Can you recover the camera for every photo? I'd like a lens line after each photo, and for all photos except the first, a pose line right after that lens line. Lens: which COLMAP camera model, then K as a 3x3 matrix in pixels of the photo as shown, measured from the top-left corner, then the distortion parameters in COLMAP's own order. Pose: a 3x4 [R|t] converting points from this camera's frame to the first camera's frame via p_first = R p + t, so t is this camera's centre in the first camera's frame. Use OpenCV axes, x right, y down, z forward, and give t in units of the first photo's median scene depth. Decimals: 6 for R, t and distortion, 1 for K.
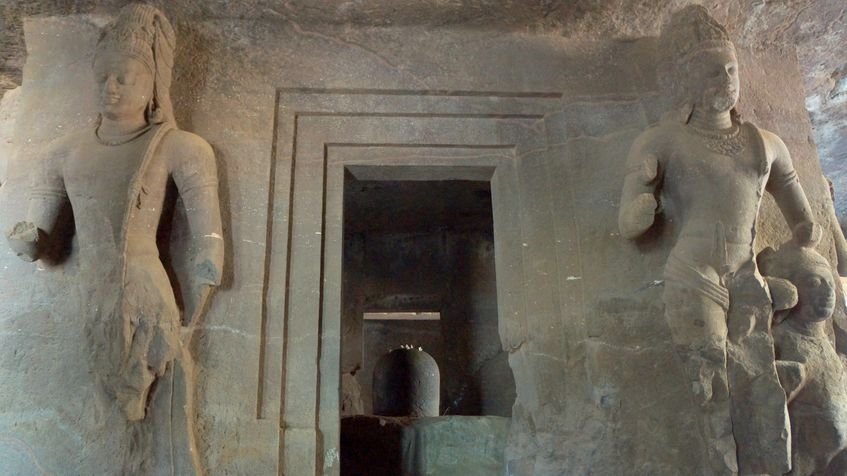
lens RADIAL K [[671.1, 0, 423.5], [0, 671.1, 238.0], [0, 0, 1]] dist [-0.156498, 0.099688]
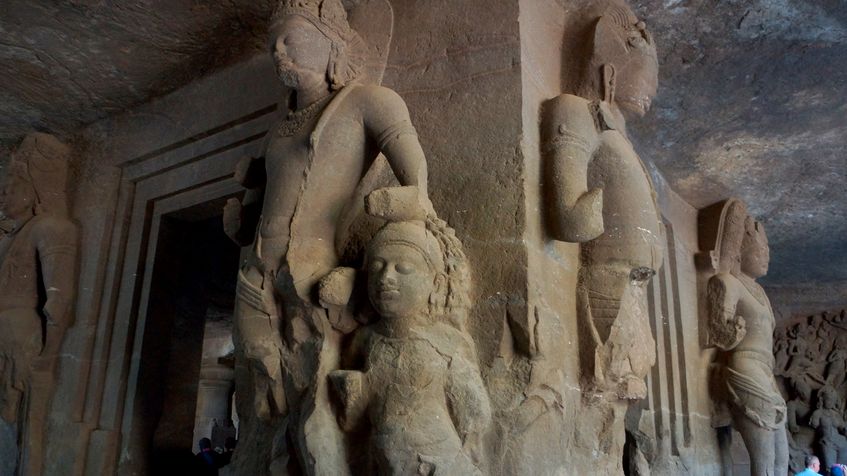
lens RADIAL K [[671.1, 0, 423.5], [0, 671.1, 238.0], [0, 0, 1]] dist [-0.156498, 0.099688]
pose [[0.791317, -0.156407, -0.591062, 1.075318], [0.146435, 0.987072, -0.065151, 0.089388], [0.593611, -0.034997, 0.803990, 0.365972]]
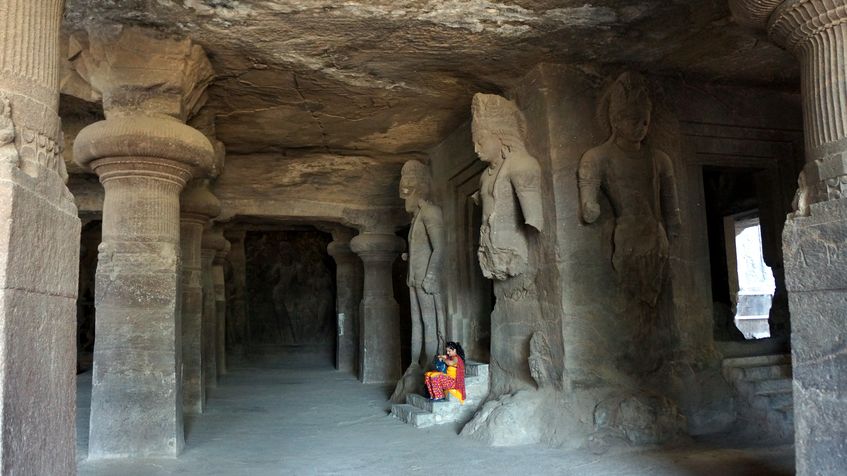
lens RADIAL K [[671.1, 0, 423.5], [0, 671.1, 238.0], [0, 0, 1]] dist [-0.156498, 0.099688]
pose [[0.981143, 0.015566, 0.192653, -1.332431], [-0.047090, 0.985968, 0.160157, -0.181484], [-0.187457, -0.166209, 0.968109, -0.657563]]
